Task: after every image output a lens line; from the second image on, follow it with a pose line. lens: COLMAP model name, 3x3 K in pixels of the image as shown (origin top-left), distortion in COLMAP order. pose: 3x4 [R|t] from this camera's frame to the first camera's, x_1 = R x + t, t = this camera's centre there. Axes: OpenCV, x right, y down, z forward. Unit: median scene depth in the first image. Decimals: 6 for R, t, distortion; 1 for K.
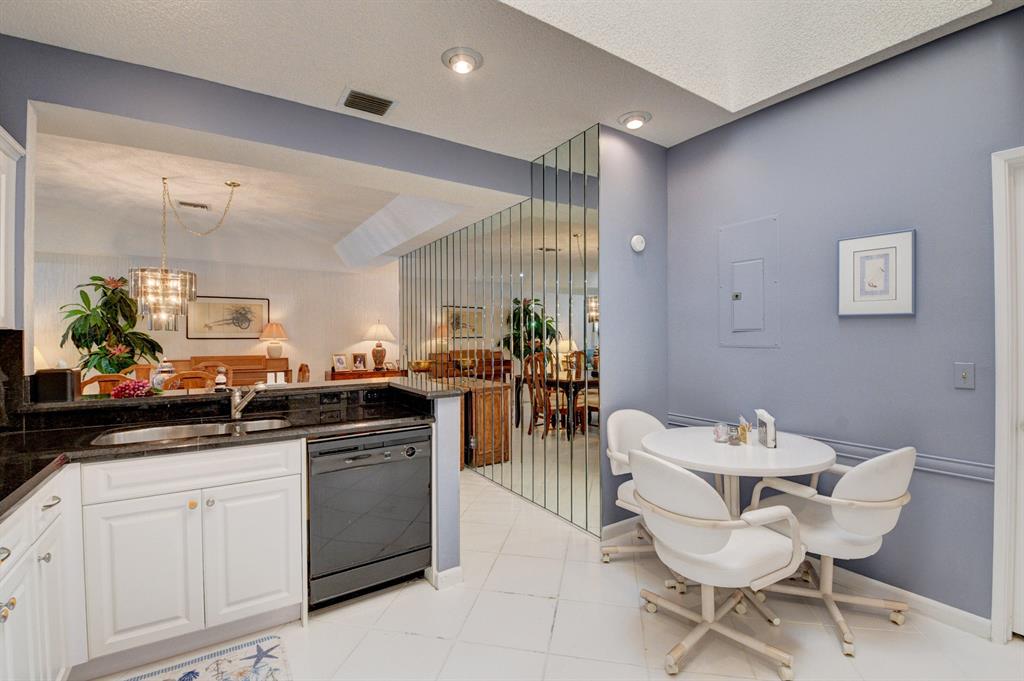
lens RADIAL K [[451.2, 0, 509.7], [0, 451.2, 338.9], [0, 0, 1]] dist [0.013613, -0.023715]
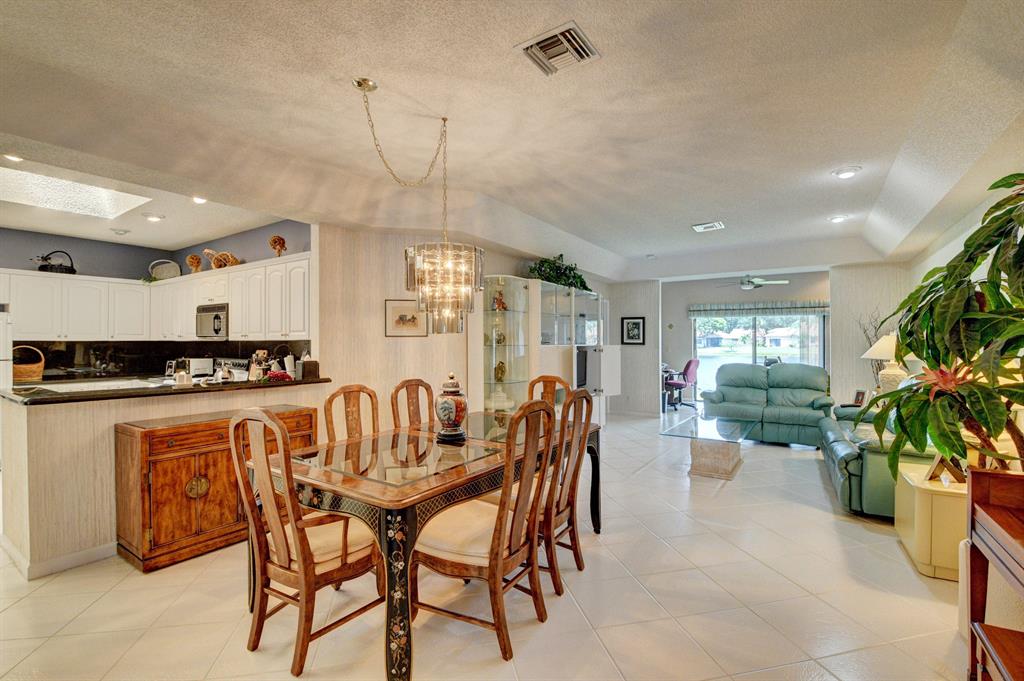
lens RADIAL K [[451.2, 0, 509.7], [0, 451.2, 338.9], [0, 0, 1]] dist [0.013613, -0.023715]
pose [[-0.916925, 0.005393, -0.399023, -0.573580], [0.006994, 0.999972, -0.002557, -0.009302], [0.398998, -0.005136, -0.916937, 1.684078]]
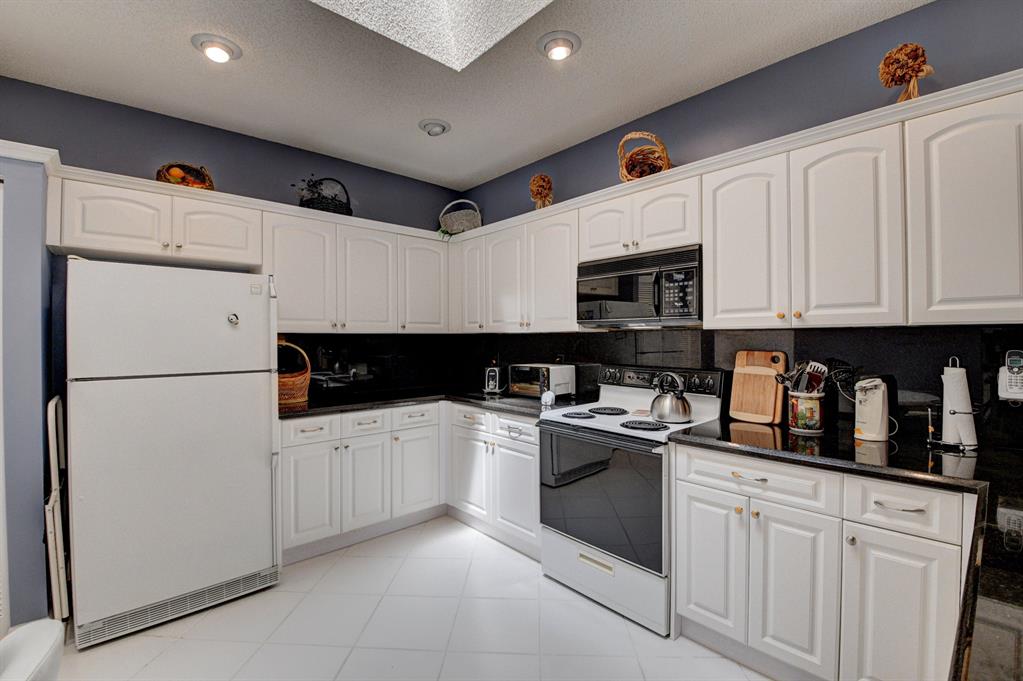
lens RADIAL K [[452.4, 0, 506.2], [0, 452.4, 339.6], [0, 0, 1]] dist [0.018580, -0.032461]
pose [[-0.986716, 0.010154, -0.162138, -0.015561], [0.009374, 0.999941, 0.005576, -0.005577], [0.162185, 0.003982, -0.986752, 0.695865]]
